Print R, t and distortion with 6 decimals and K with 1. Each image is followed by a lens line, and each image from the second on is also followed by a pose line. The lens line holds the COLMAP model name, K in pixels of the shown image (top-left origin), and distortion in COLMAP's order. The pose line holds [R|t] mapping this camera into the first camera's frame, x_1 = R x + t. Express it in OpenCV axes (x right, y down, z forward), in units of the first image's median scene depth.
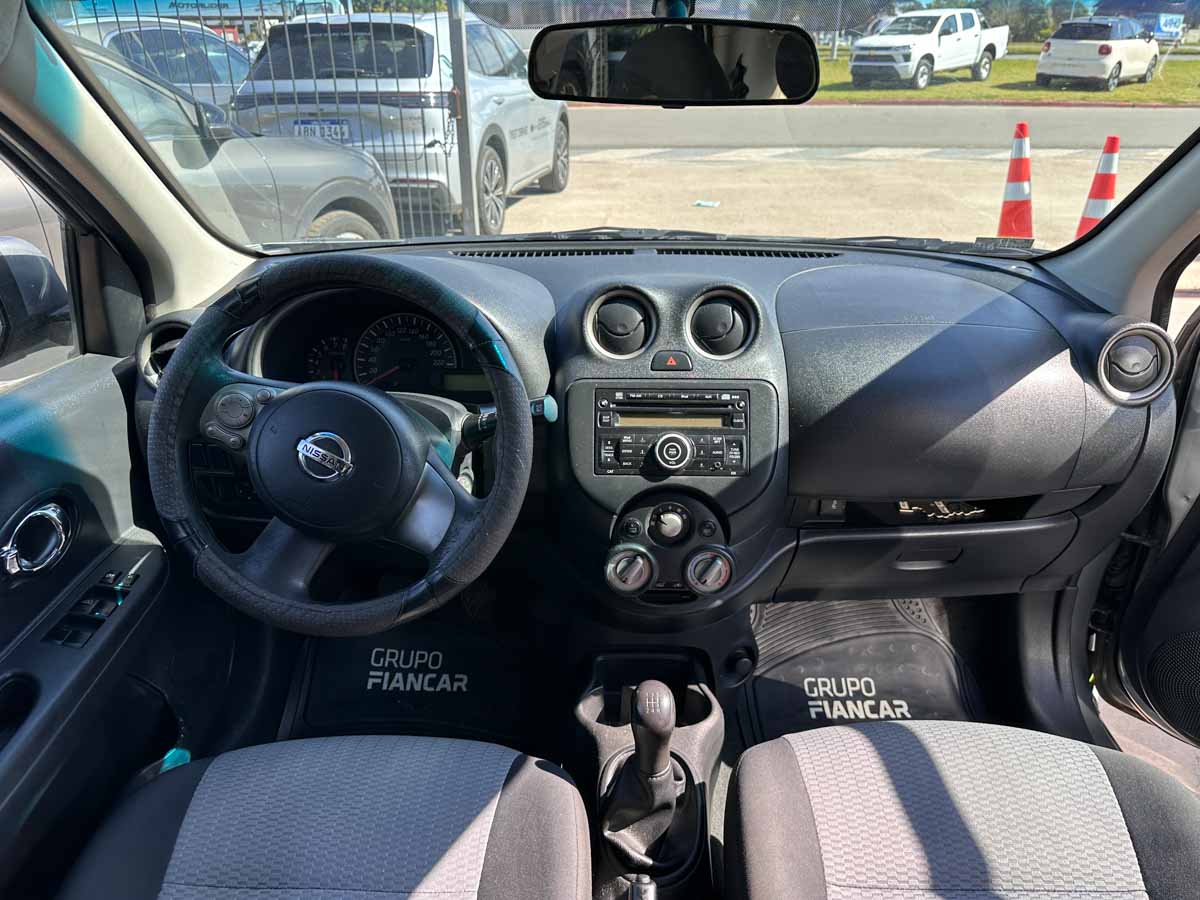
lens RADIAL K [[831.4, 0, 604.6], [0, 831.4, 425.9], [0, 0, 1]] dist [0.055403, -0.052600]
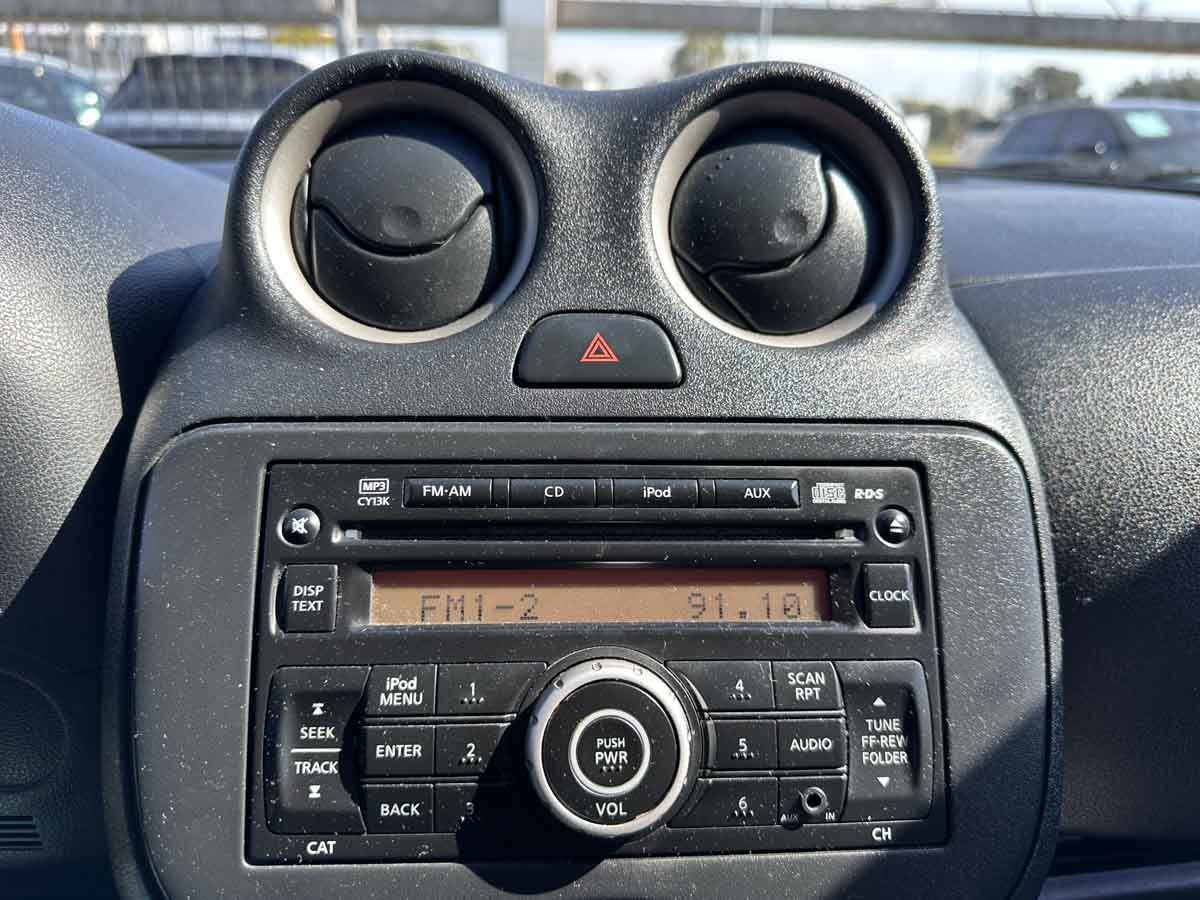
lens RADIAL K [[856.7, 0, 600.0], [0, 856.7, 450.0], [0, 0, 1]] dist [-0.001810, -0.006464]
pose [[0.996081, -0.004626, 0.088328, 0.058299], [0.012755, 0.995706, -0.091691, -0.025300], [-0.087525, 0.092458, 0.991862, 0.753415]]
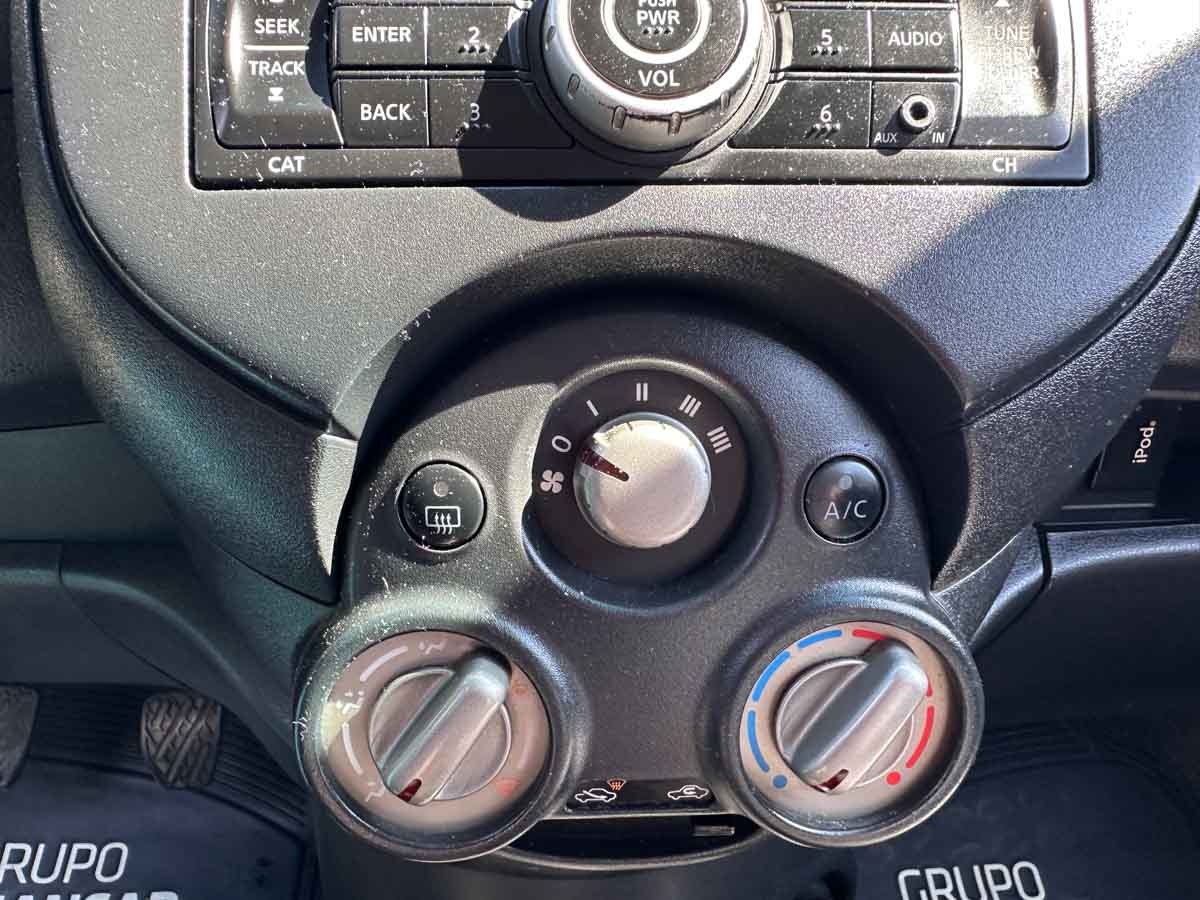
lens RADIAL K [[846.2, 0, 579.7], [0, 846.2, 452.2], [0, 0, 1]] dist [0.010301, 0.002314]
pose [[0.997592, -0.022964, 0.065441, 0.052332], [0.025006, 0.999220, -0.030561, 0.117429], [-0.064688, 0.032124, 0.997388, 0.814126]]
